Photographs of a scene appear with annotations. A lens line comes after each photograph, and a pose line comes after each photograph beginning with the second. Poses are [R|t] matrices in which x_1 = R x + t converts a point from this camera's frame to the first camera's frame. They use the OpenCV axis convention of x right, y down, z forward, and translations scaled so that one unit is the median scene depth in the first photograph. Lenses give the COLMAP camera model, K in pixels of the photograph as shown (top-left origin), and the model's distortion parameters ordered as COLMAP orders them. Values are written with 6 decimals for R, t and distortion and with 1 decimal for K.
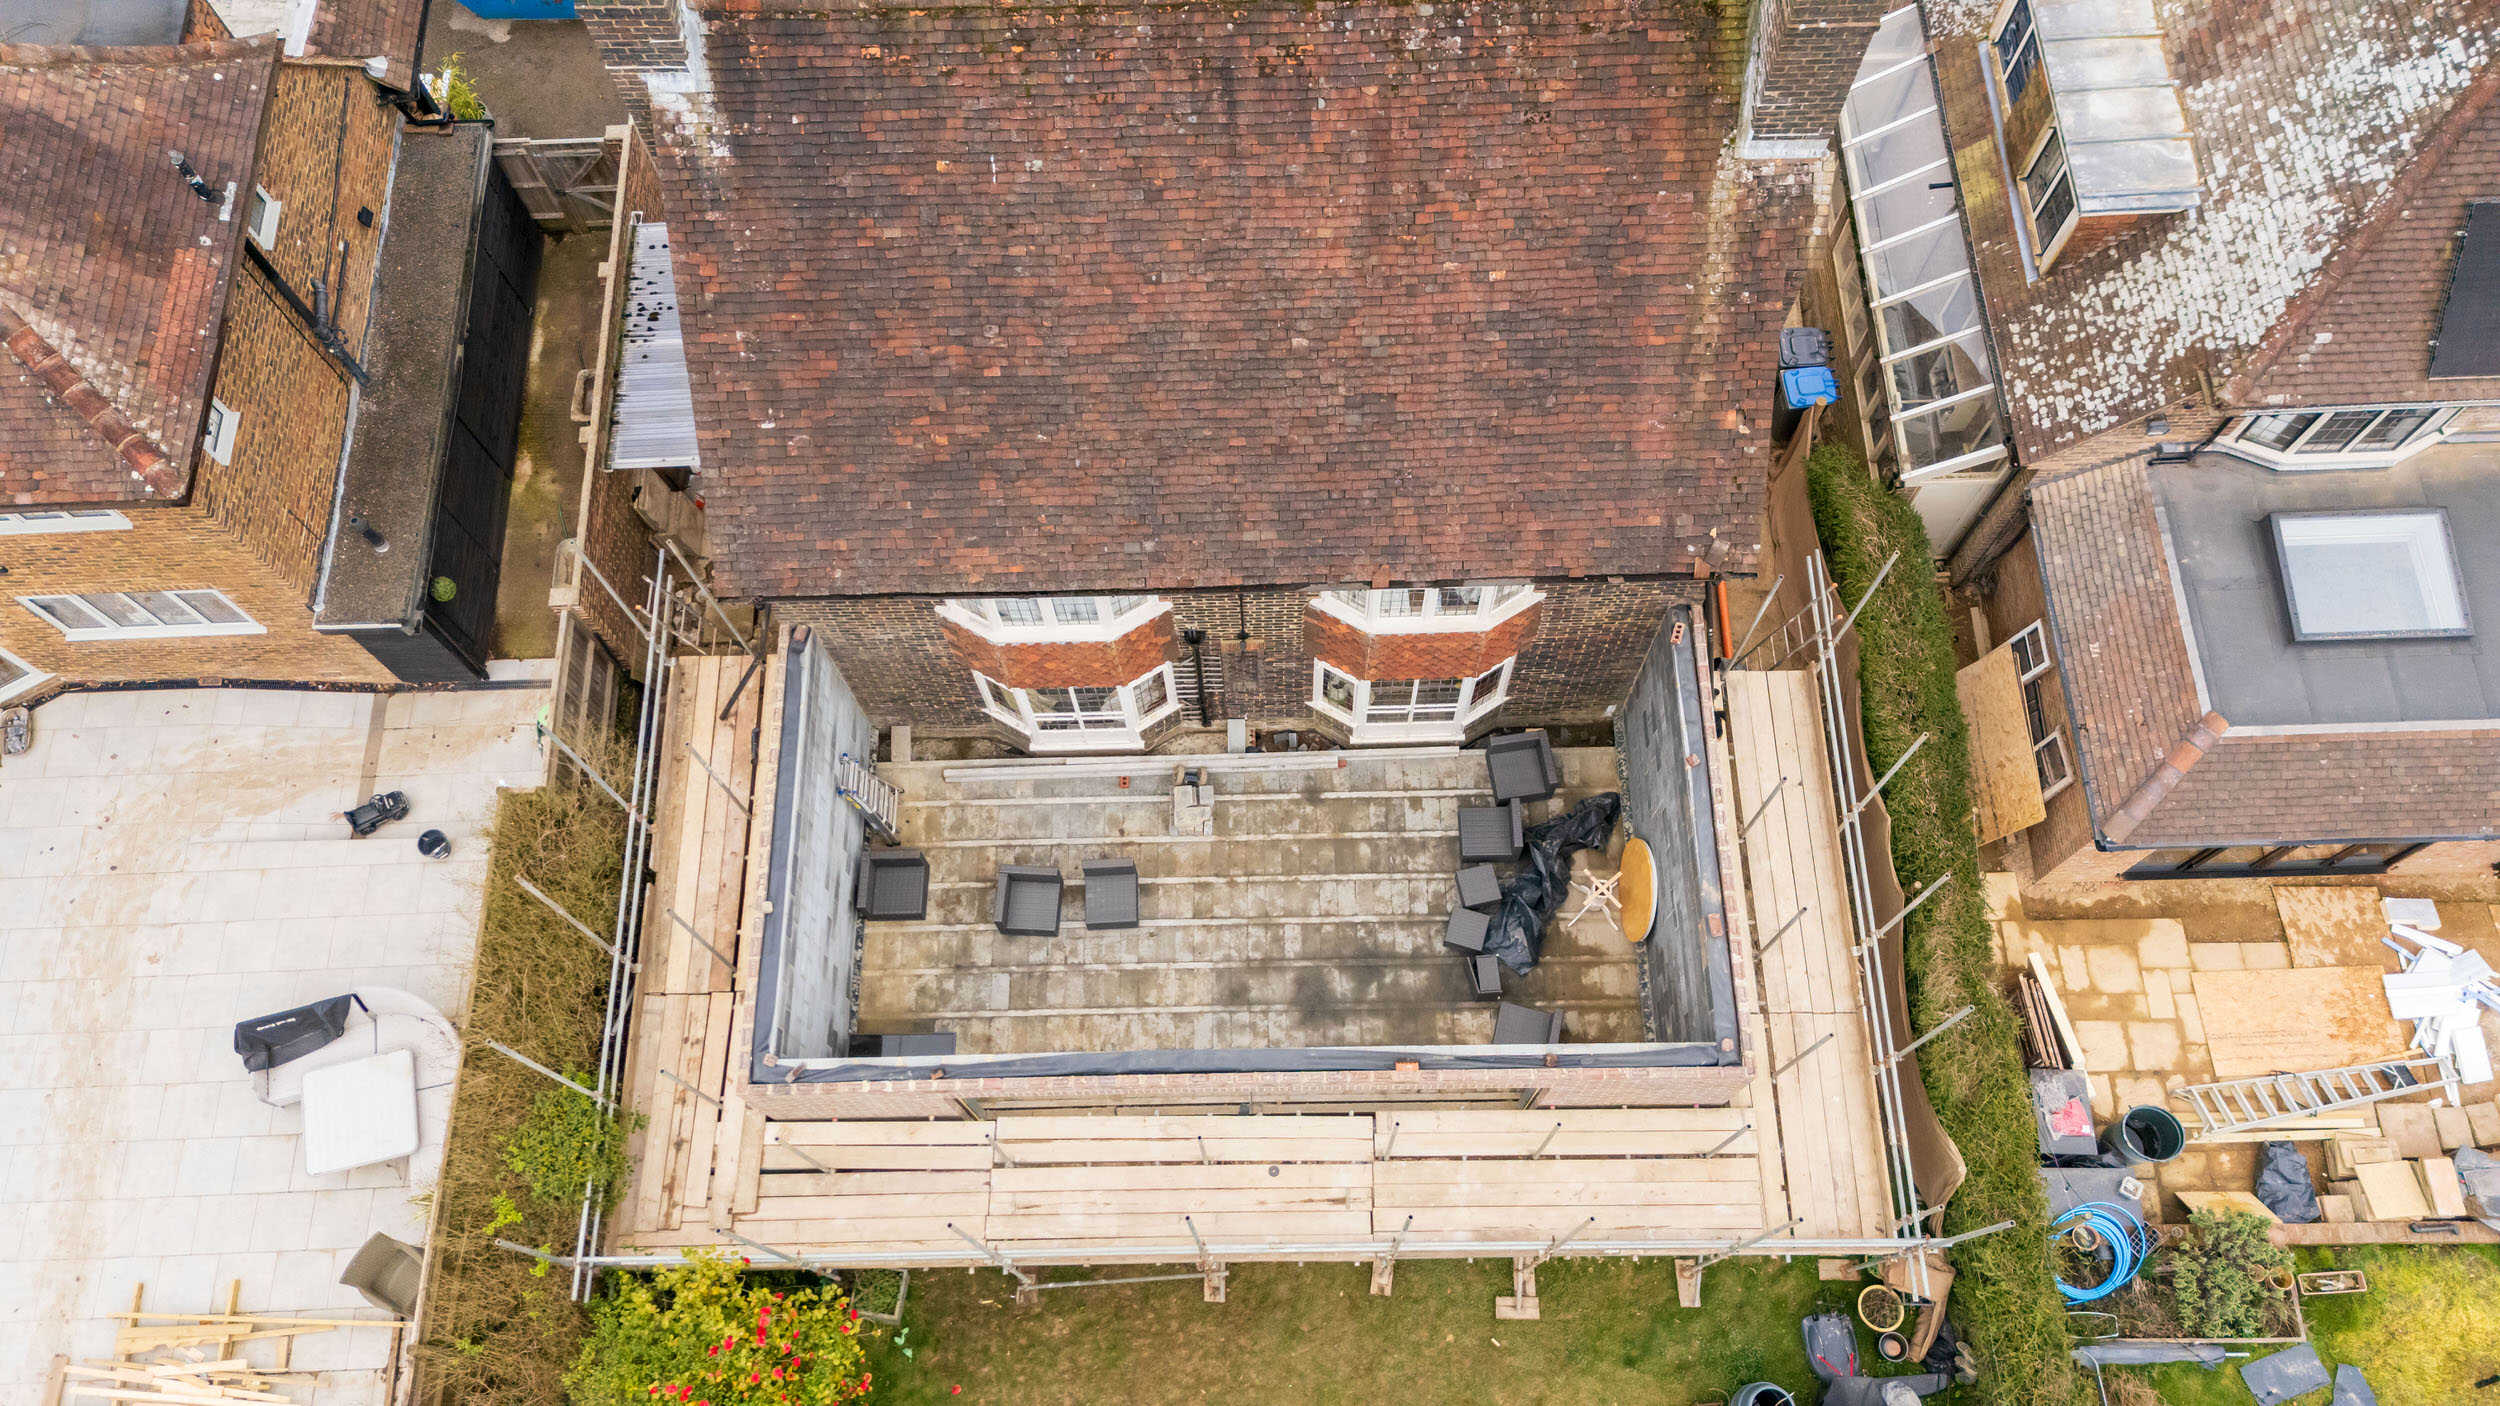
lens RADIAL K [[1828.6, 0, 1250.7], [0, 1828.6, 709.5], [0, 0, 1]] dist [0.069100, -0.062366]
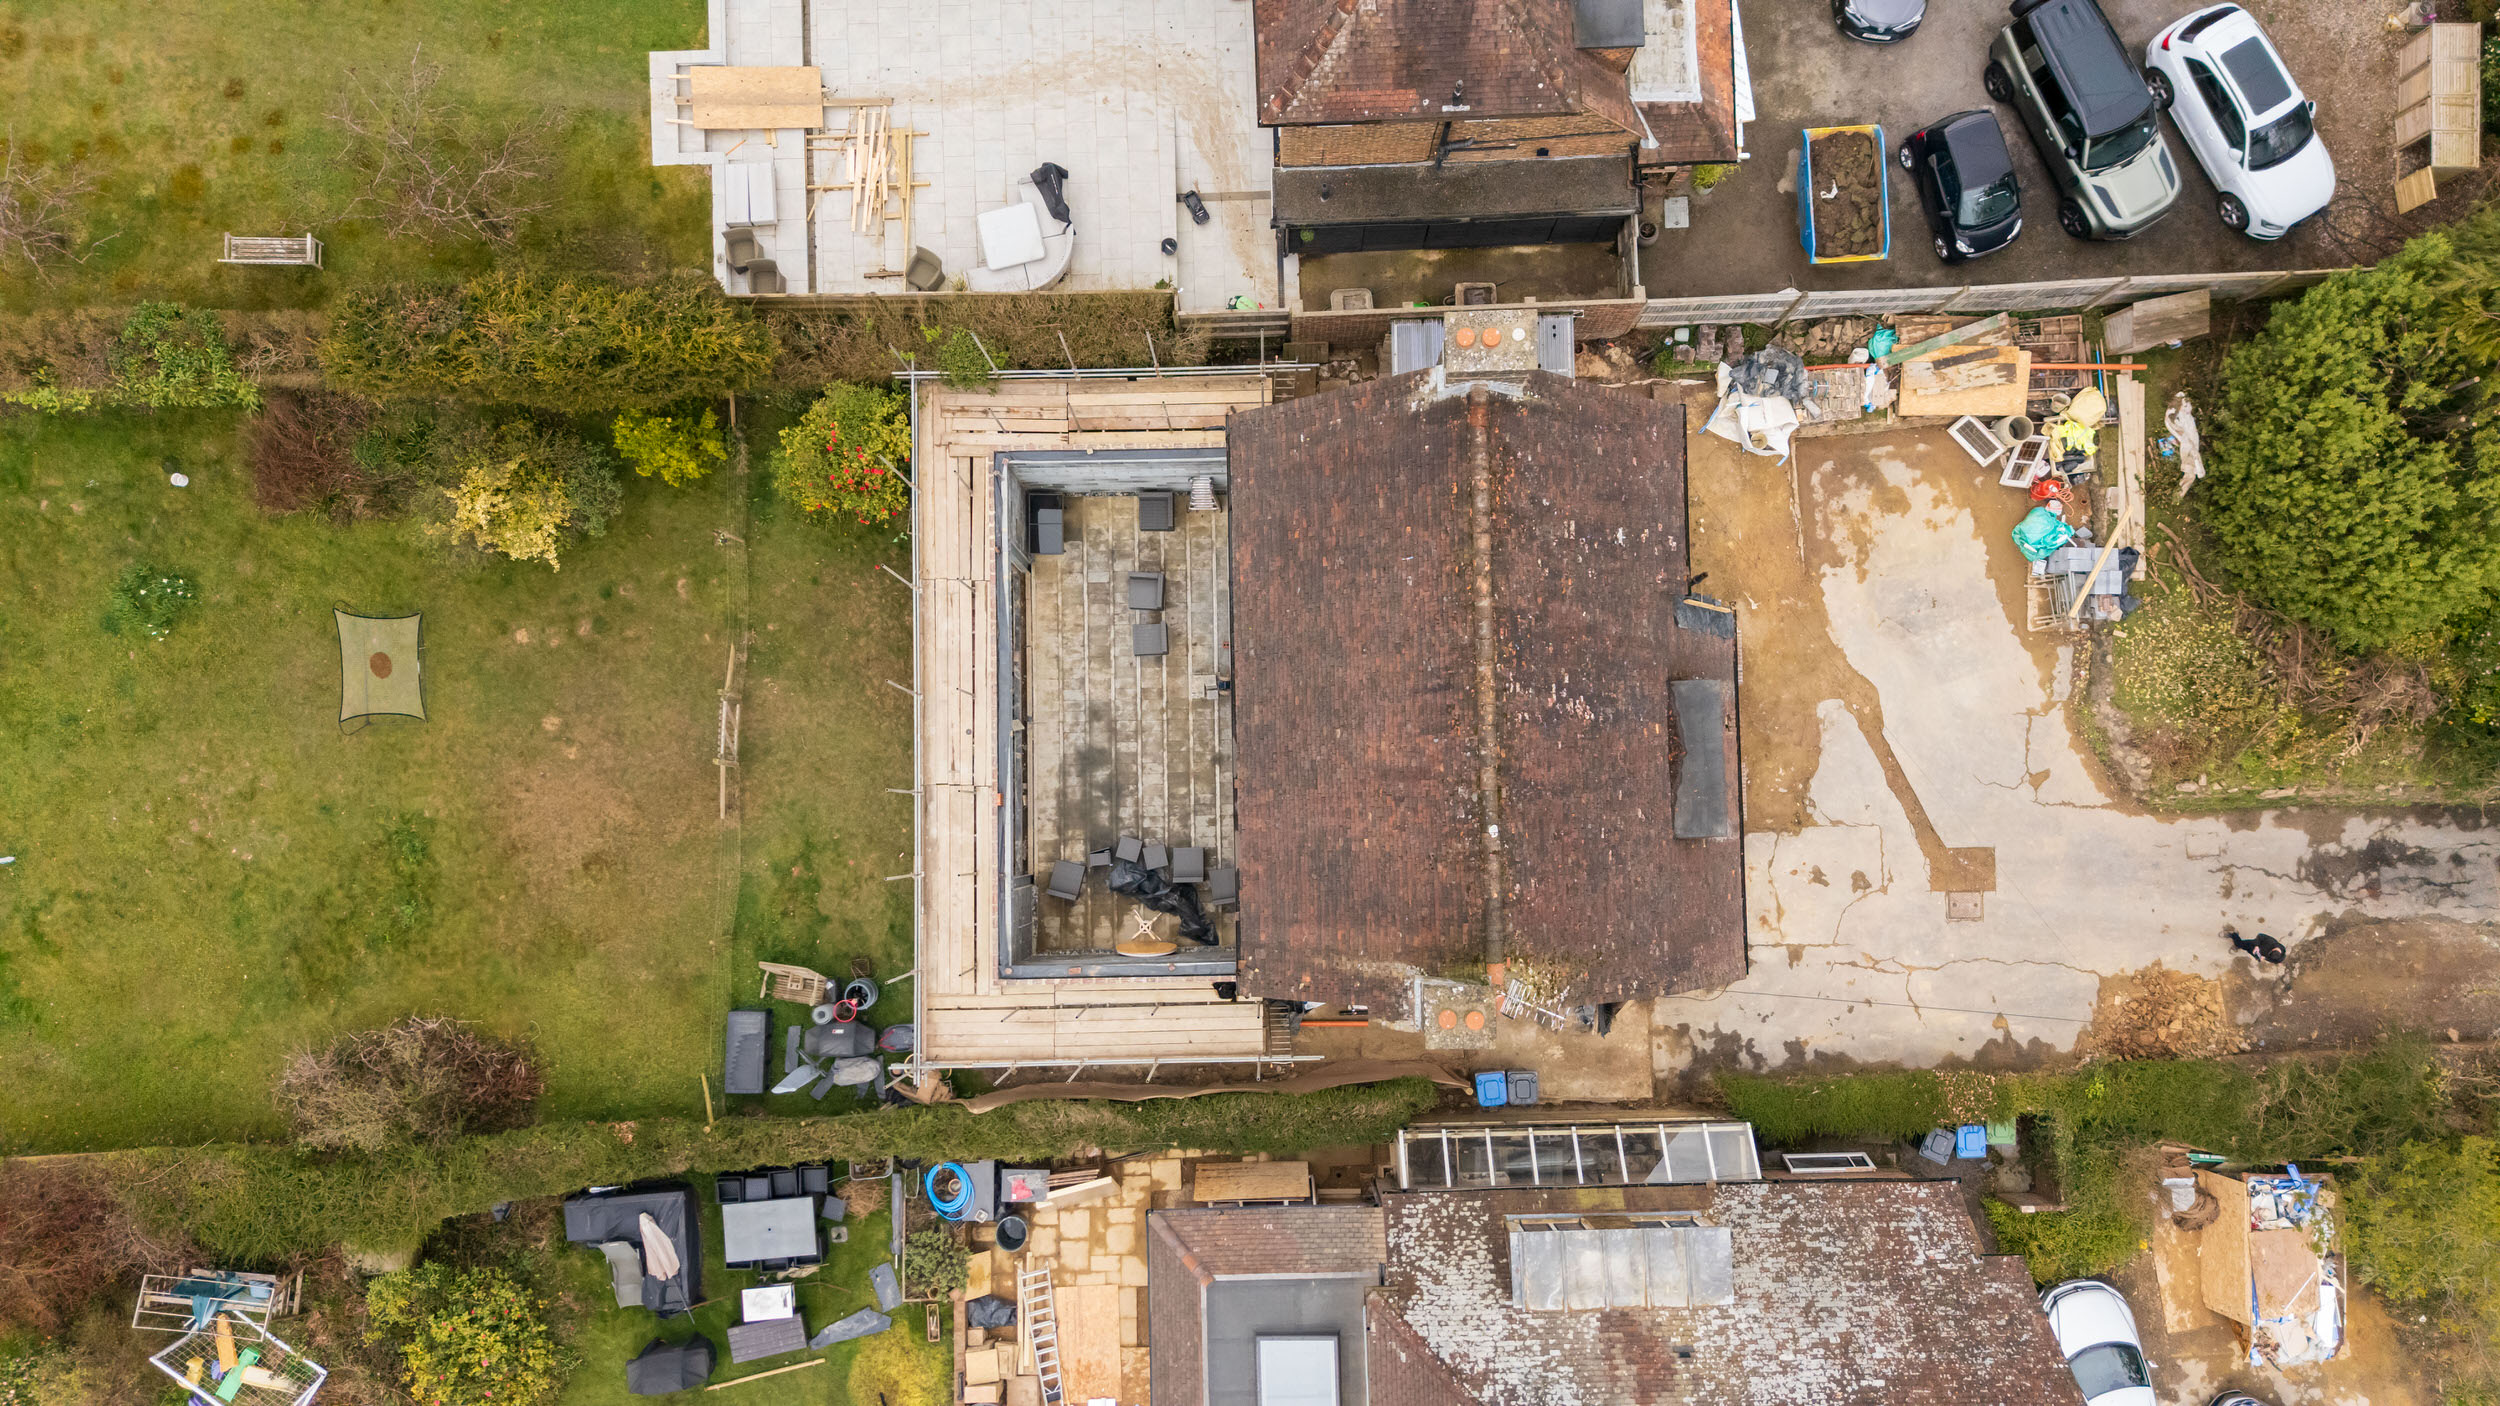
lens RADIAL K [[1830.7, 0, 1251.1], [0, 1830.7, 709.3], [0, 0, 1]] dist [0.090056, -0.094079]
pose [[0.003588, 0.998906, -0.046635, 0.073638], [-0.923809, 0.021165, 0.382269, -0.687031], [0.382838, 0.041710, 0.922874, -0.571724]]
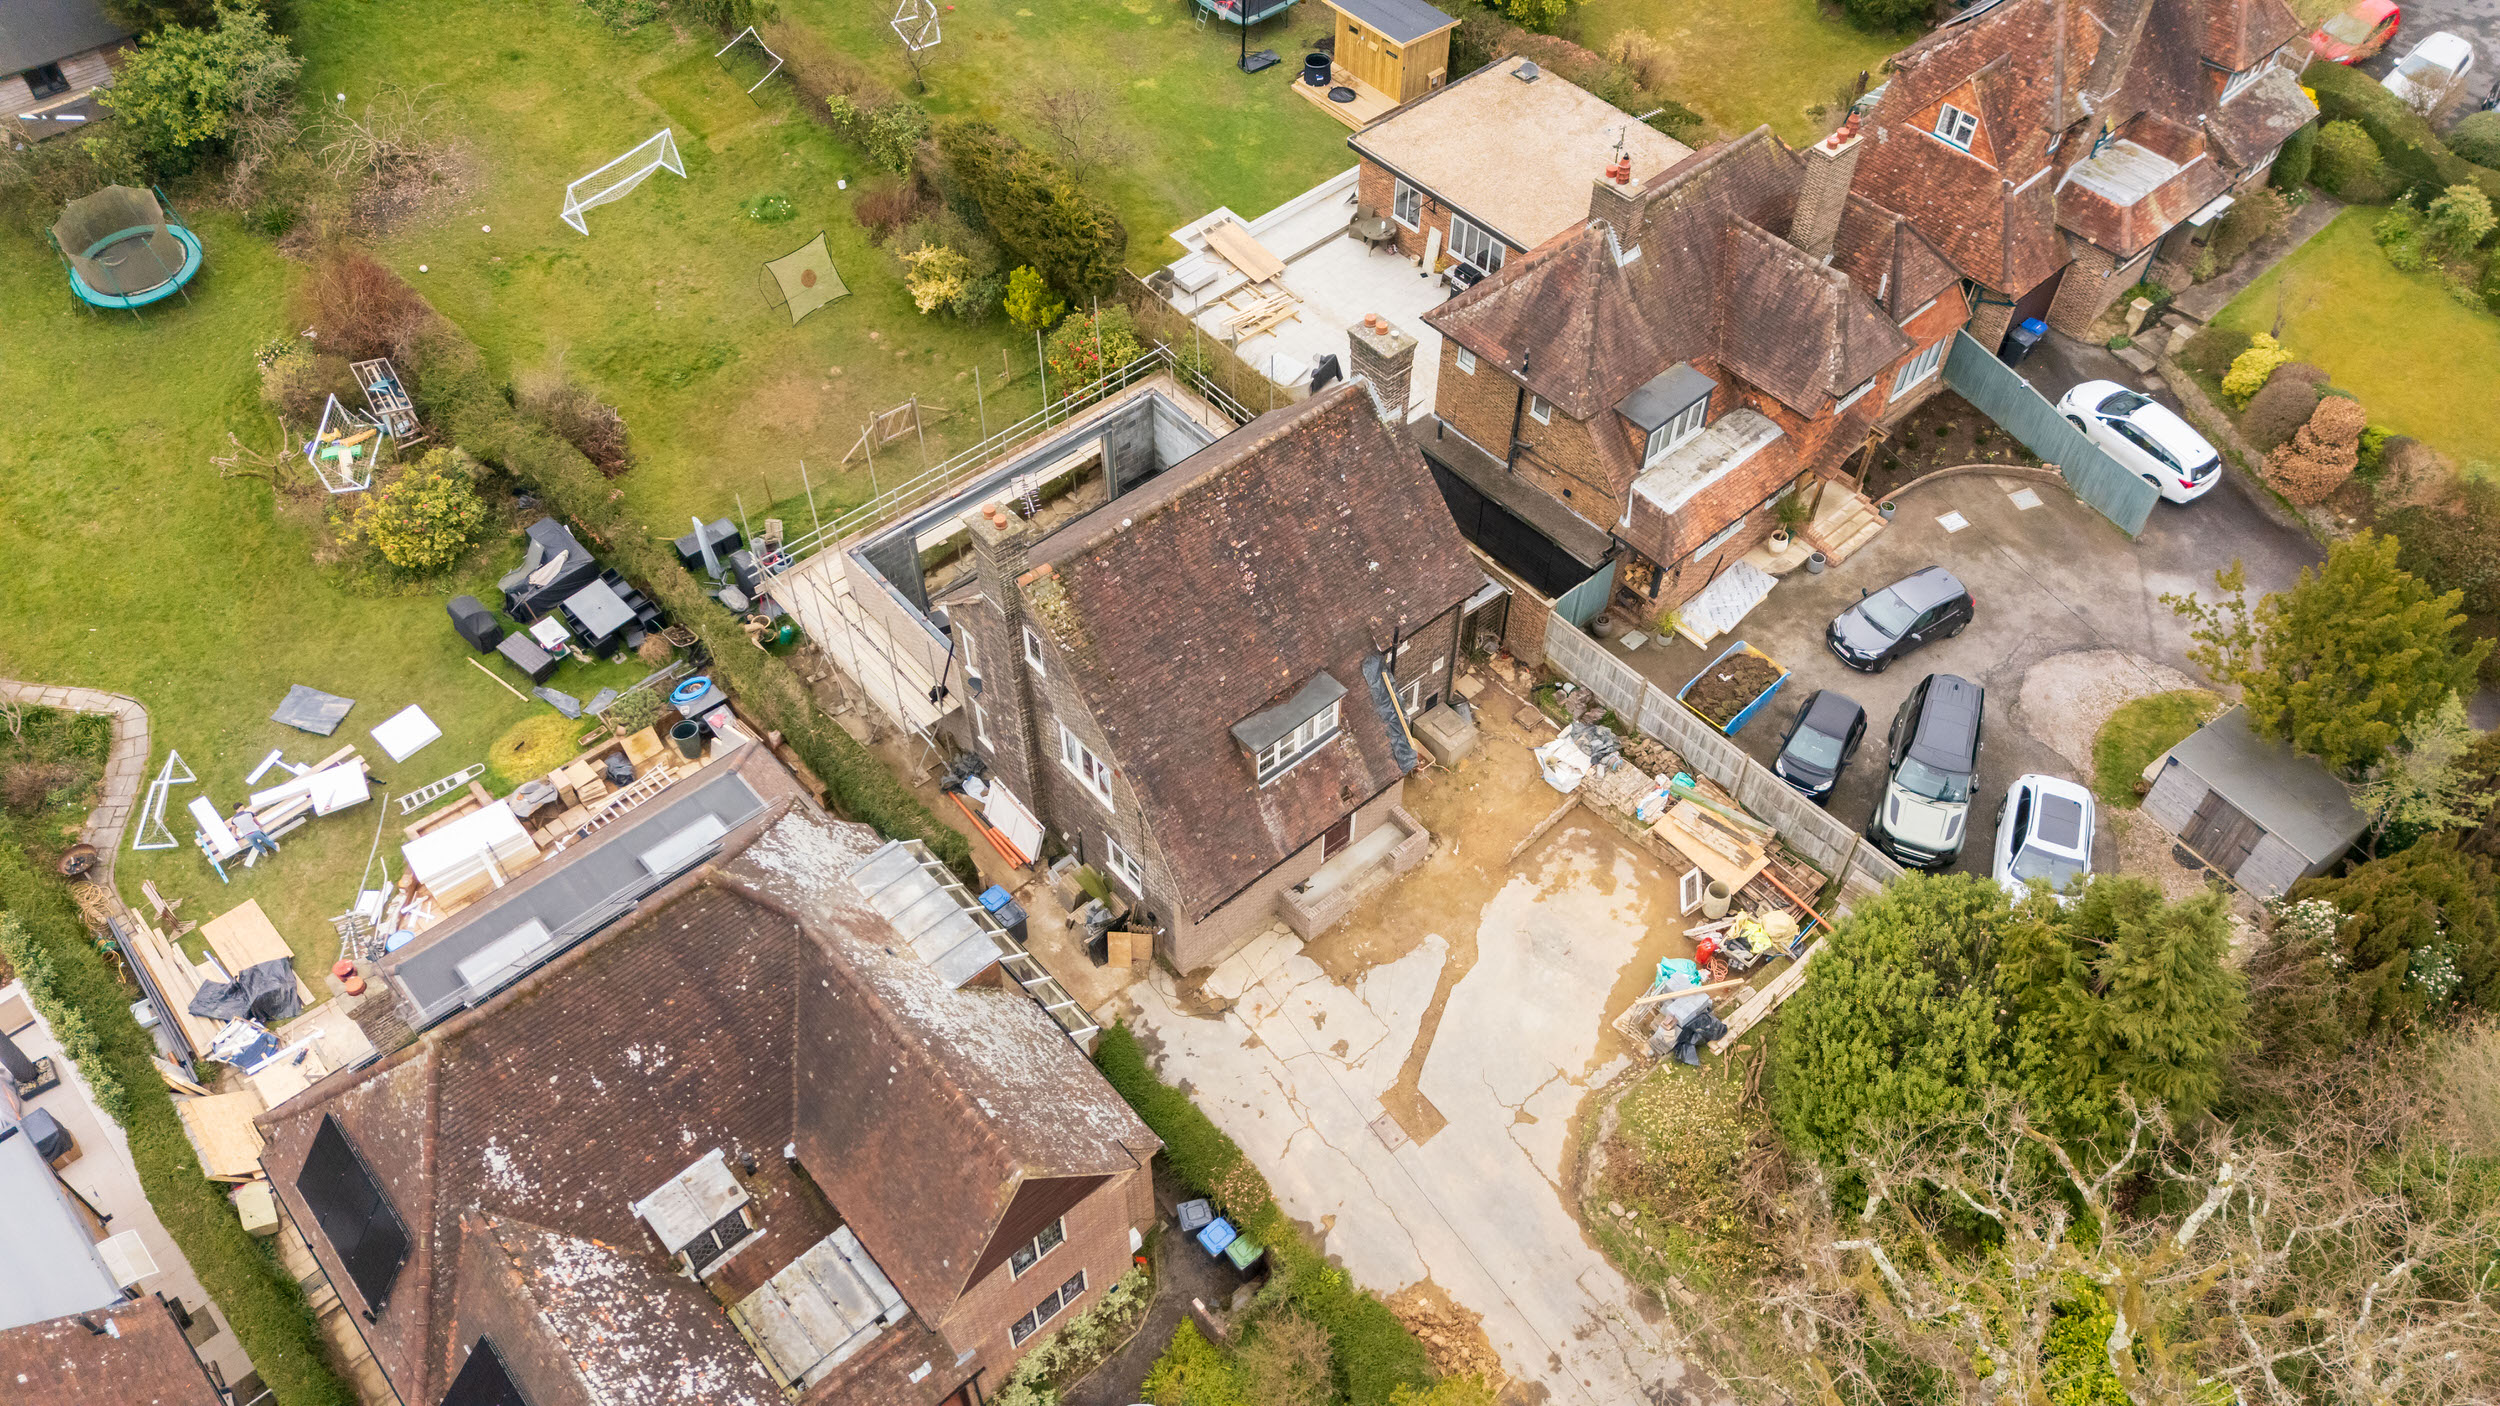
lens RADIAL K [[1819.9, 0, 1249.5], [0, 1819.9, 712.7], [0, 0, 1]] dist [0.120931, -0.198786]
pose [[-0.766374, 0.502200, -0.400582, 0.872819], [-0.590903, -0.306481, 0.746259, -1.890607], [0.252001, 0.808619, 0.531630, -0.025437]]
